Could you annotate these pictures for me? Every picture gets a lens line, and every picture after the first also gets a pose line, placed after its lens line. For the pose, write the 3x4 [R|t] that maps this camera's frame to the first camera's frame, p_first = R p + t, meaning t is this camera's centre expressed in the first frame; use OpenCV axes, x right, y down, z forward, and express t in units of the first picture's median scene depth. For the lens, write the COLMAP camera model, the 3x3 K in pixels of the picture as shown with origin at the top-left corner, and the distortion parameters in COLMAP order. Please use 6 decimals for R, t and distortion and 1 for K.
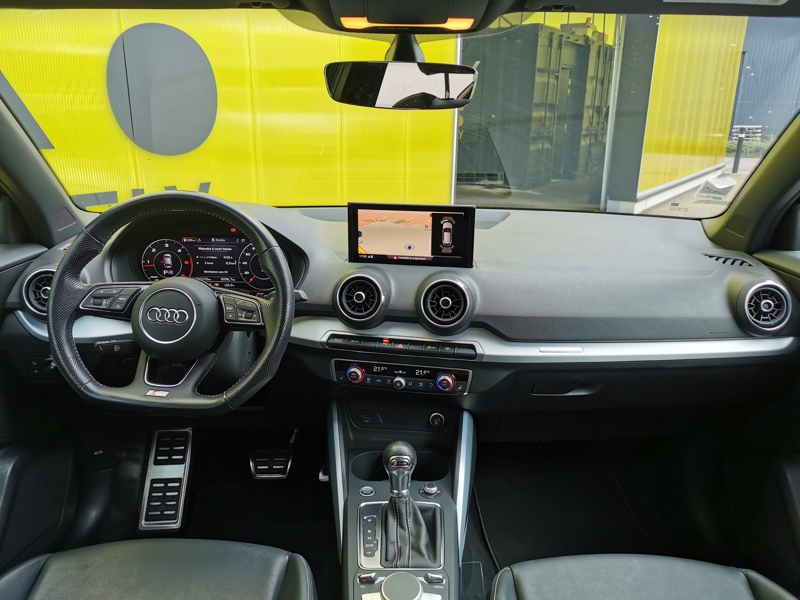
lens RADIAL K [[620.2, 0, 400.0], [0, 620.2, 300.0], [0, 0, 1]] dist [-0.002994, -0.023791]
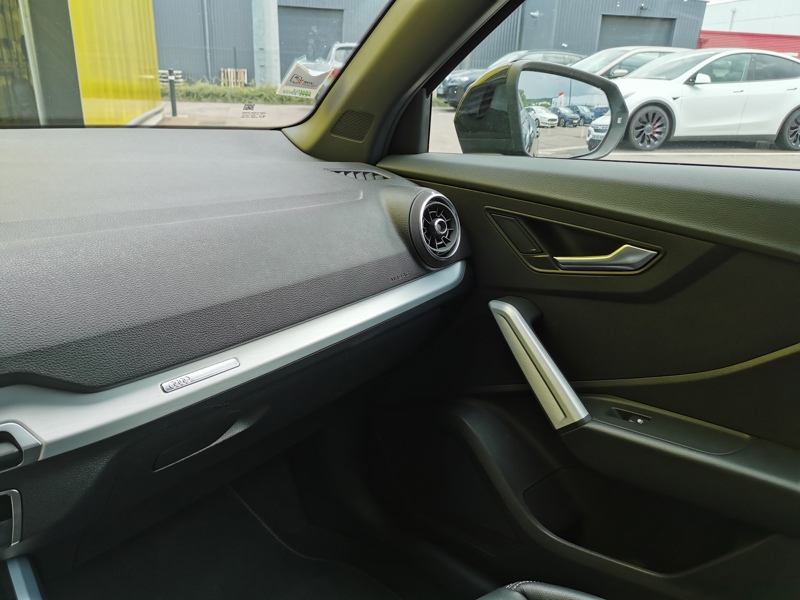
lens RADIAL K [[620.2, 0, 400.0], [0, 620.2, 300.0], [0, 0, 1]] dist [-0.002994, -0.023791]
pose [[0.658992, -0.235159, 0.714443, 0.019617], [0.183825, 0.971418, 0.150185, -0.024158], [-0.729340, 0.032362, 0.683385, 0.517485]]
